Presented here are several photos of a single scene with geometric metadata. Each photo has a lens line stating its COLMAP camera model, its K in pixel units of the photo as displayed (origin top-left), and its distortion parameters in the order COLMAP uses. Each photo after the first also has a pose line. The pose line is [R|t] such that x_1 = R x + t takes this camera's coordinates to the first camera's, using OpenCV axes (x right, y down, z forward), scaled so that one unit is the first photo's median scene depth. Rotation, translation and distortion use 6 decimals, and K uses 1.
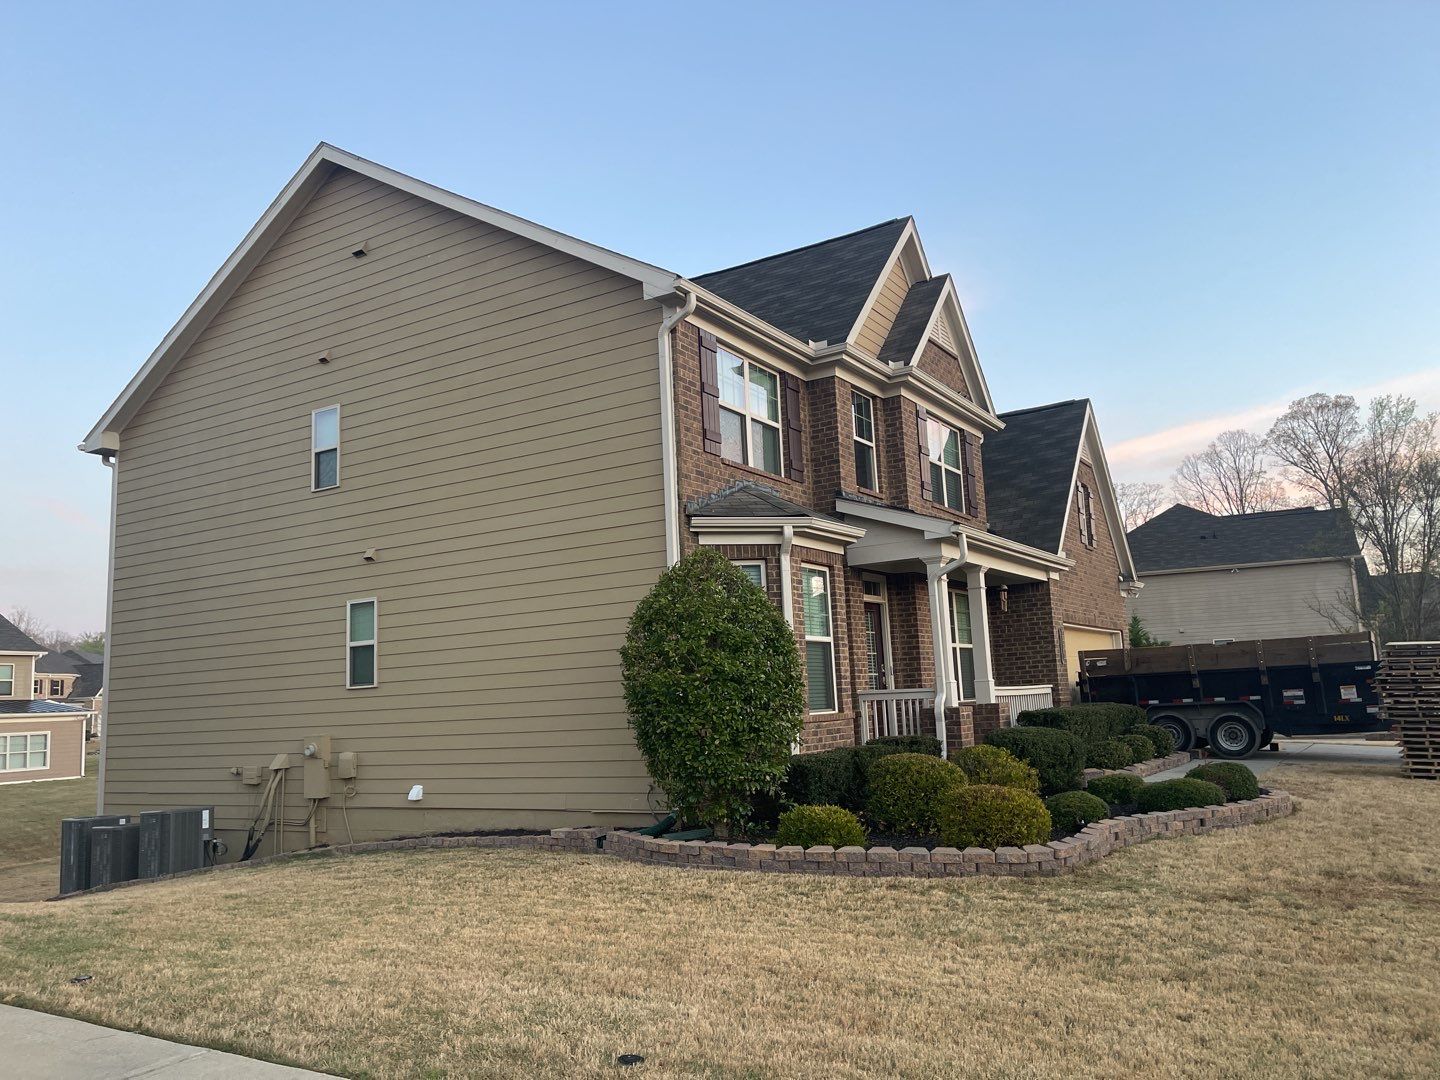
lens RADIAL K [[1097.9, 0, 697.9], [0, 1097.9, 532.8], [0, 0, 1]] dist [0.057561, -0.133259]
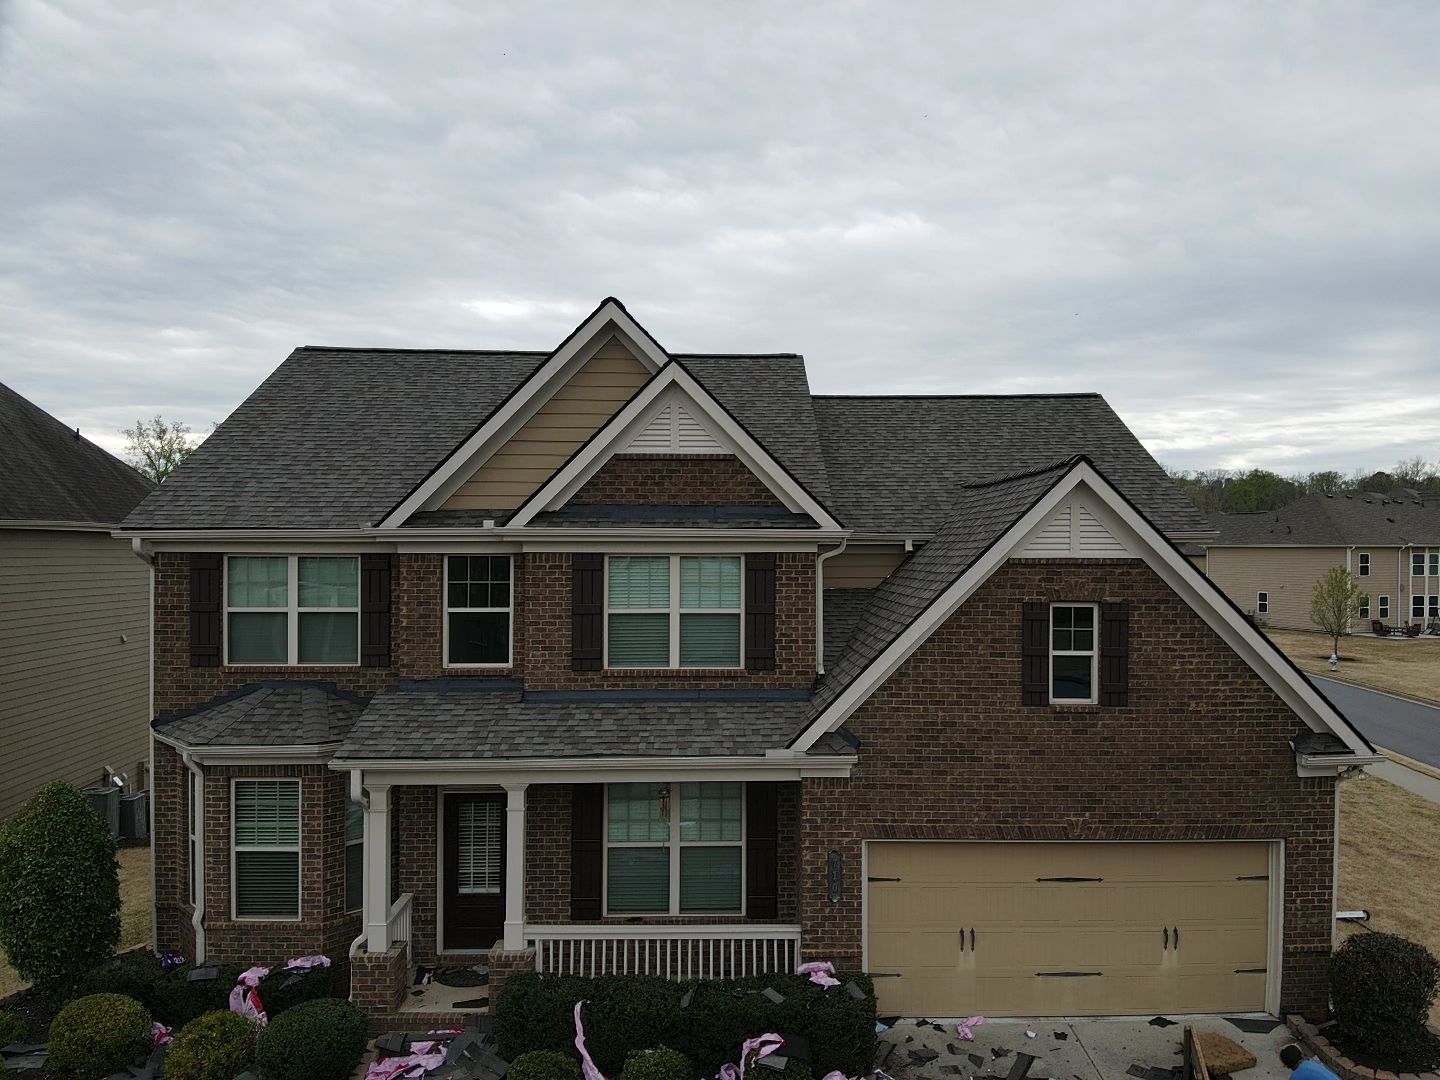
lens RADIAL K [[1046.7, 0, 737.0], [0, 1046.7, 542.9], [0, 0, 1]] dist [0.084293, -0.170269]
pose [[0.547847, 0.039525, -0.835644, 1.057018], [0.100679, 0.988508, 0.112760, -0.231119], [0.830498, -0.145907, 0.537572, 0.789000]]
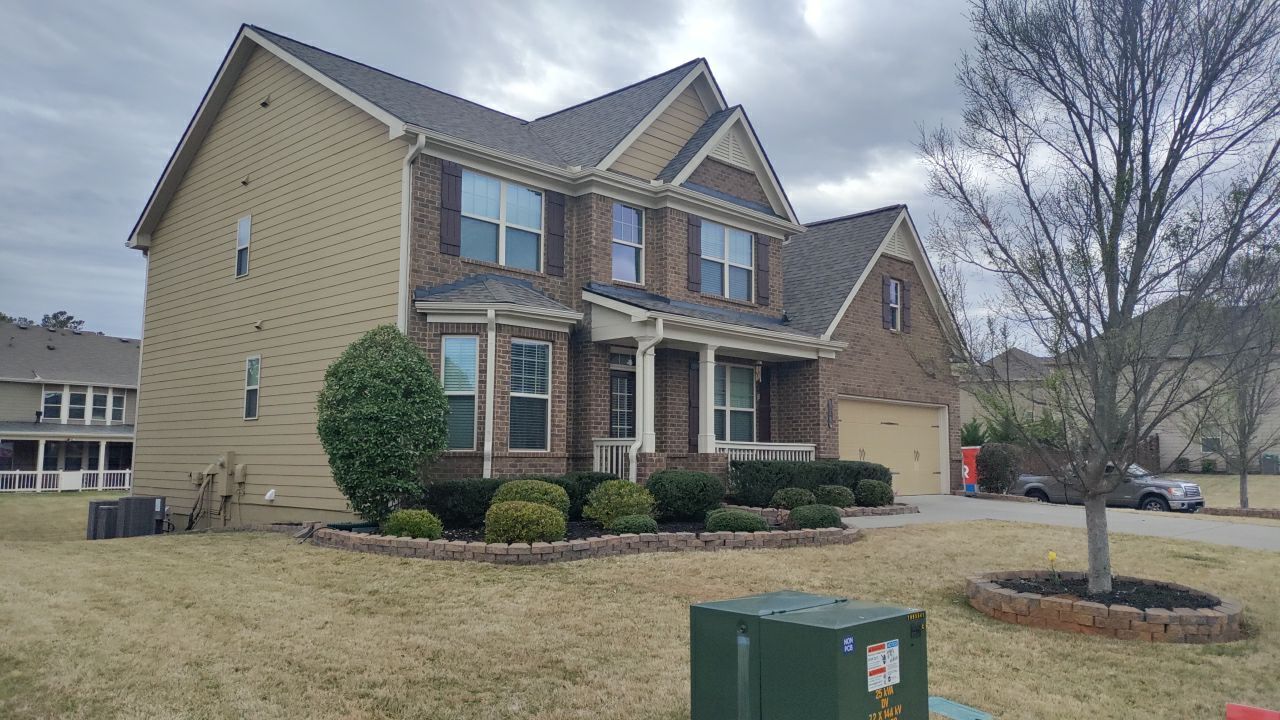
lens RADIAL K [[933.2, 0, 623.2], [0, 933.2, 361.1], [0, 0, 1]] dist [0.065462, -0.064719]
pose [[0.975281, 0.030096, -0.218908, 0.418270], [-0.018779, 0.998386, 0.053595, -0.006536], [0.220168, -0.048160, 0.974272, -0.061107]]
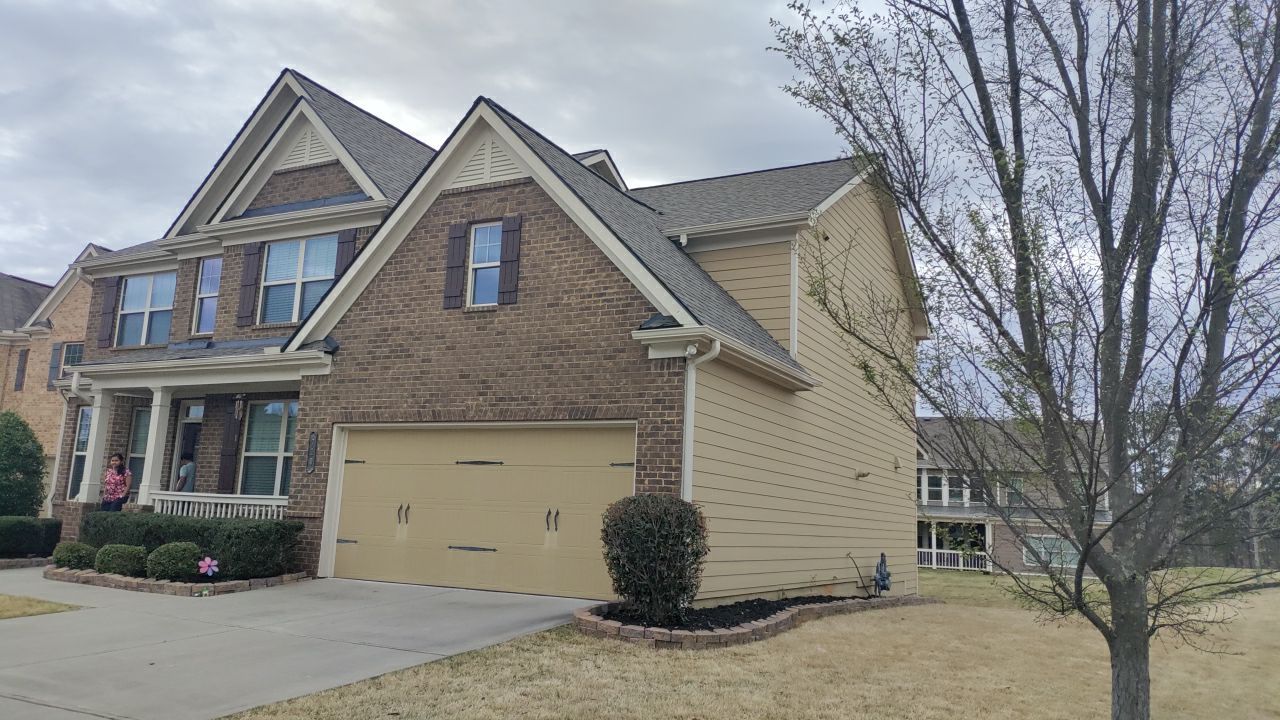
lens RADIAL K [[933.2, 0, 648.8], [0, 933.2, 353.9], [0, 0, 1]] dist [0.065462, -0.064719]
pose [[0.089387, -0.124823, -0.988144, 1.367485], [0.105319, 0.987738, -0.115245, 0.175157], [0.990413, -0.093769, 0.101437, 1.503268]]
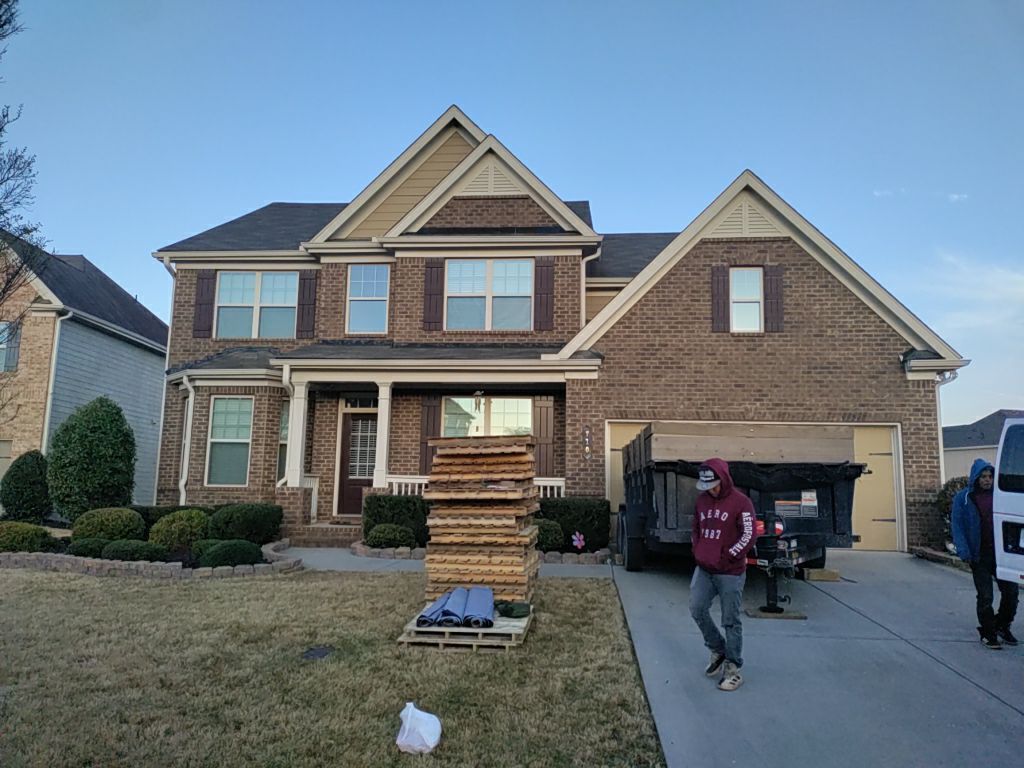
lens RADIAL K [[744.2, 0, 507.3], [0, 744.2, 385.6], [0, 0, 1]] dist [0.060296, -0.065957]
pose [[0.463260, -0.072220, -0.883275, 1.163557], [0.095477, 0.994940, -0.031274, 0.080588], [0.881064, -0.069844, 0.467811, 0.764642]]
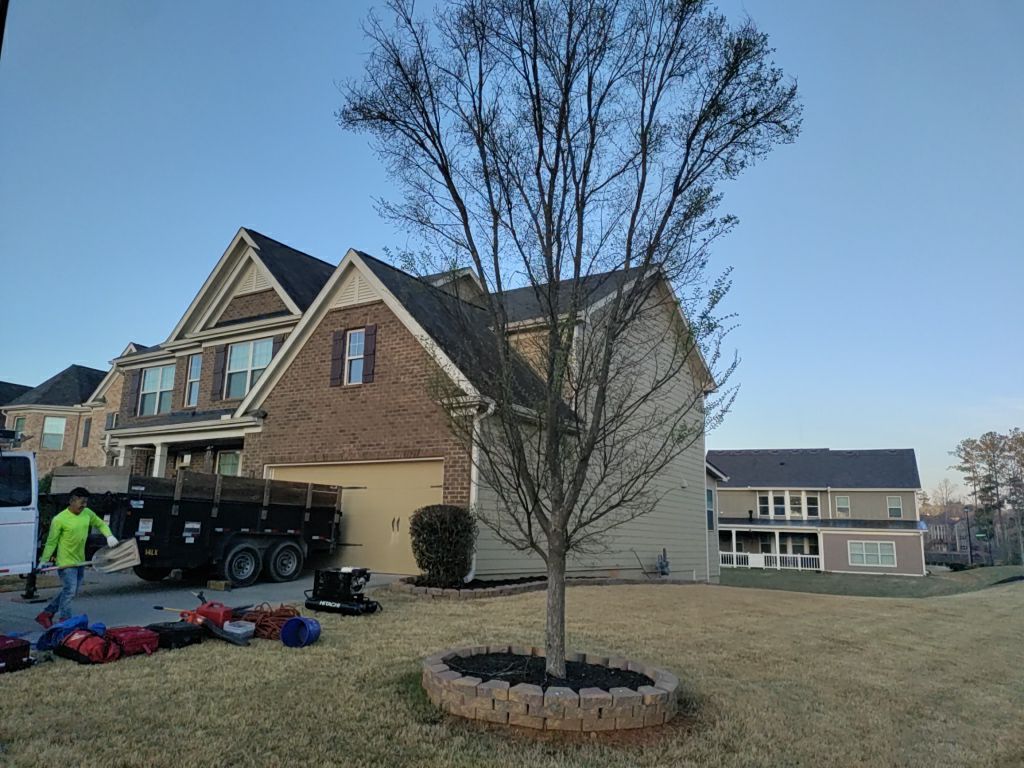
lens RADIAL K [[744.2, 0, 520.2], [0, 744.2, 380.3], [0, 0, 1]] dist [0.060296, -0.065957]
pose [[0.005559, -0.158775, -0.987299, 1.543050], [0.124801, 0.979705, -0.156851, 0.203691], [0.992166, -0.122344, 0.025261, 1.649142]]
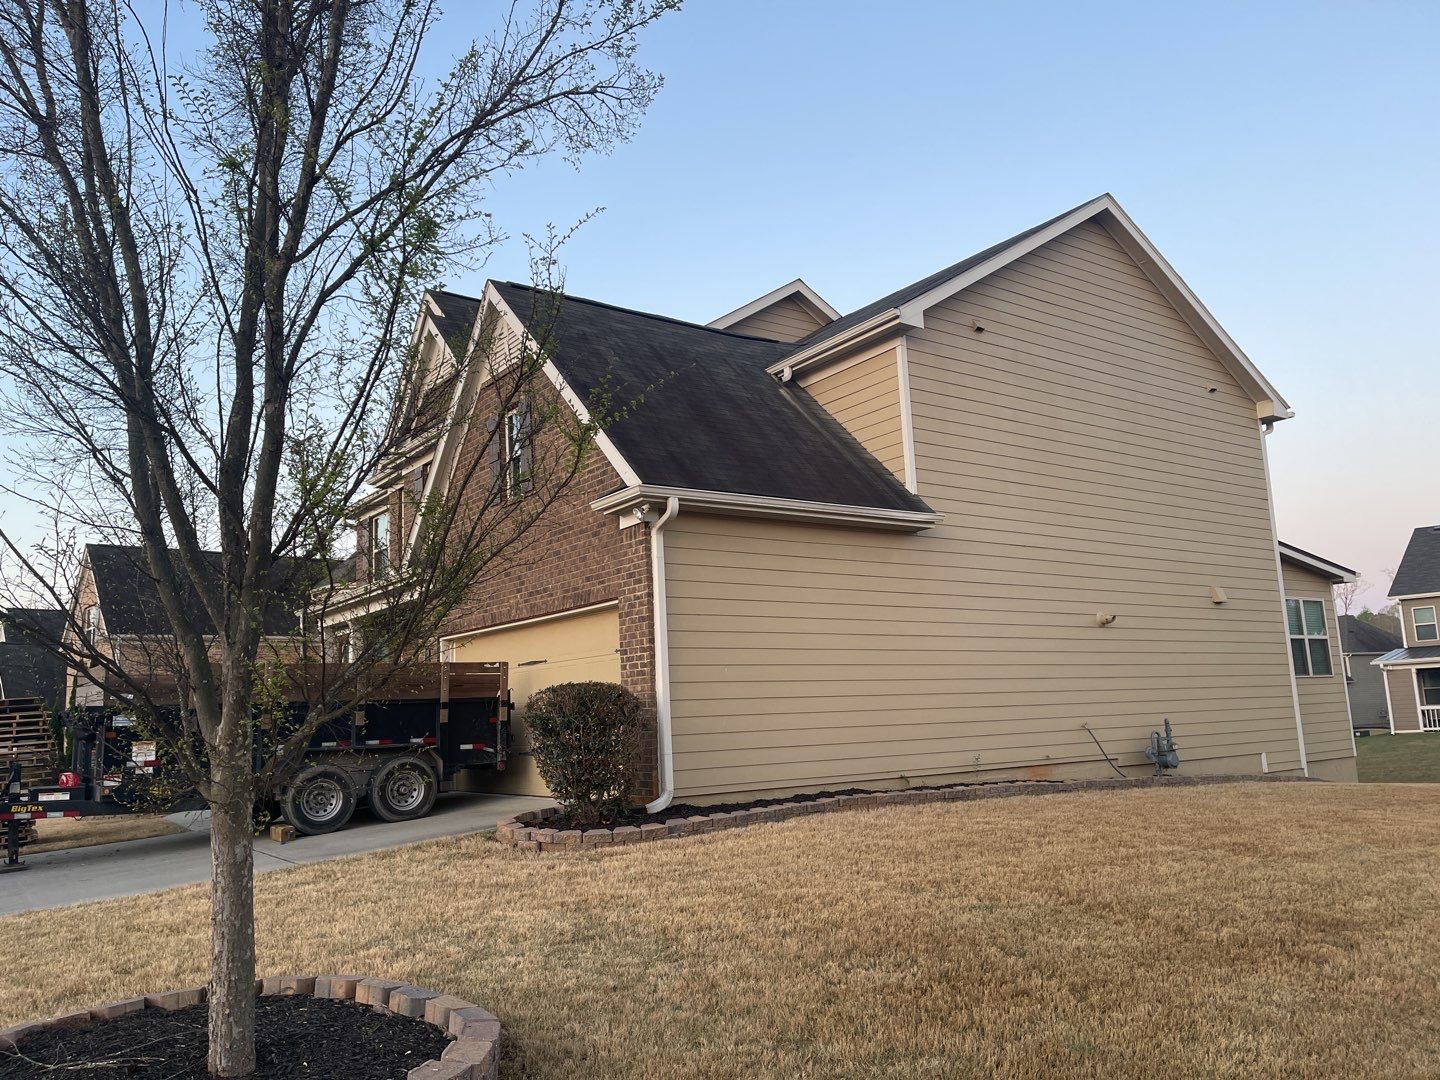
lens RADIAL K [[1097.9, 0, 722.8], [0, 1097.9, 533.6], [0, 0, 1]] dist [0.057561, -0.133259]
pose [[-0.358175, -0.093338, -0.928977, 1.328257], [0.201905, 0.963703, -0.174673, 0.249032], [0.911562, -0.250128, -0.326329, 1.910066]]
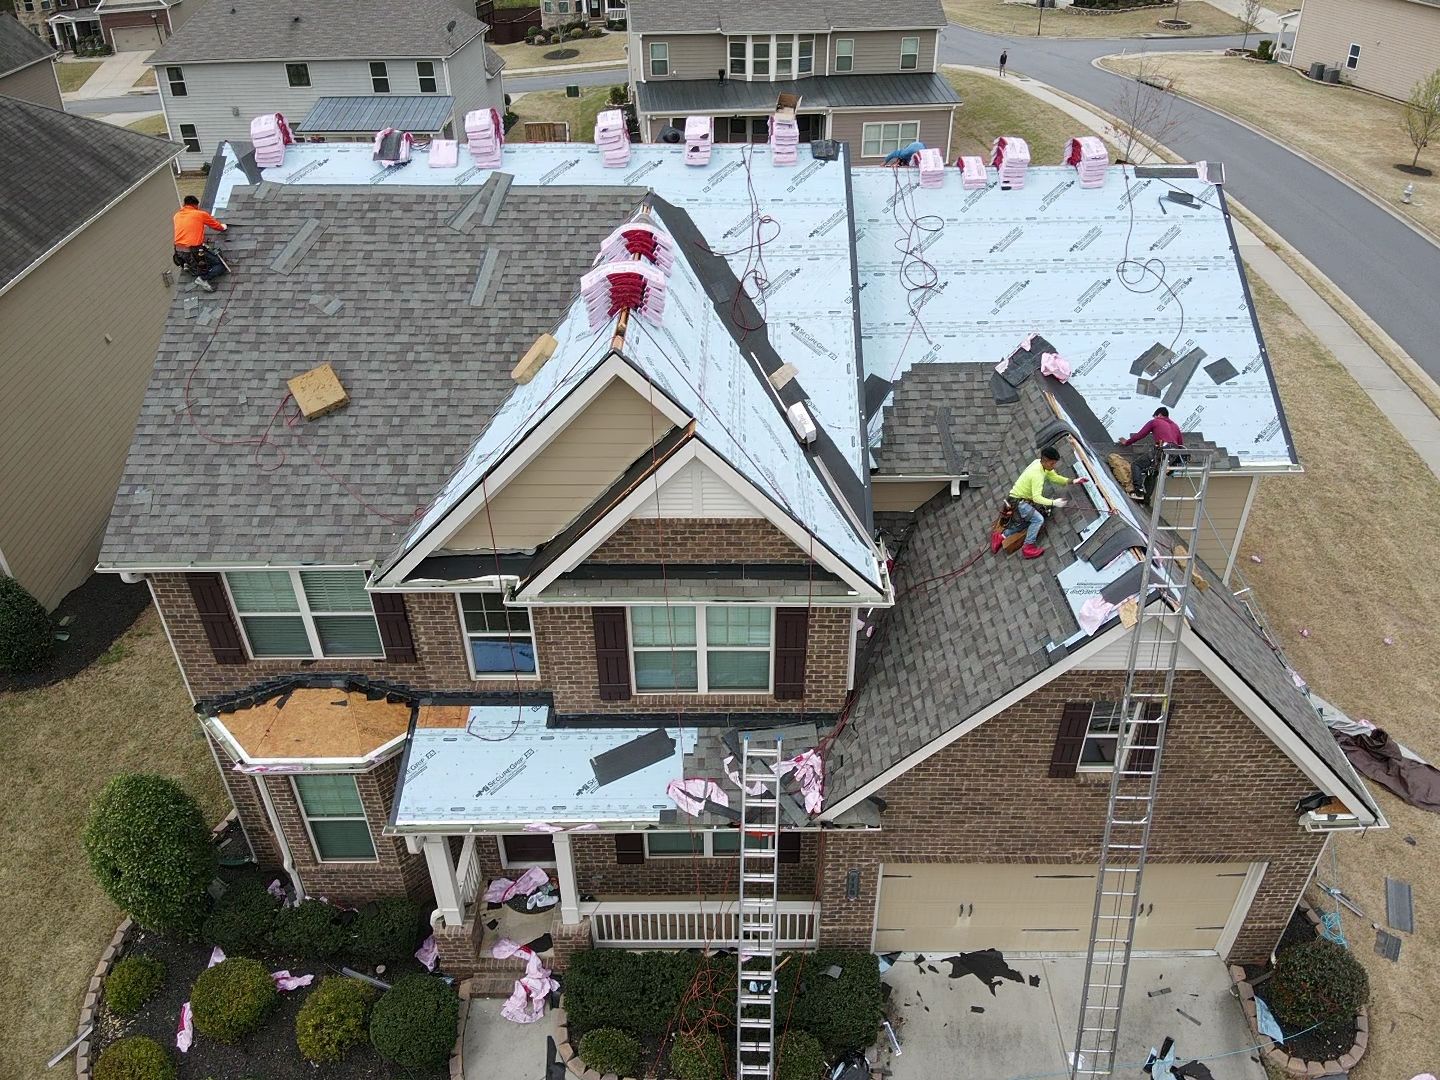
lens RADIAL K [[1046.7, 0, 737.2], [0, 1046.7, 545.3], [0, 0, 1]] dist [0.084293, -0.170269]
pose [[0.534943, 0.507248, -0.675673, 0.835060], [0.106577, 0.752818, 0.649543, -0.706492], [0.838139, -0.419480, 0.348654, 0.978766]]
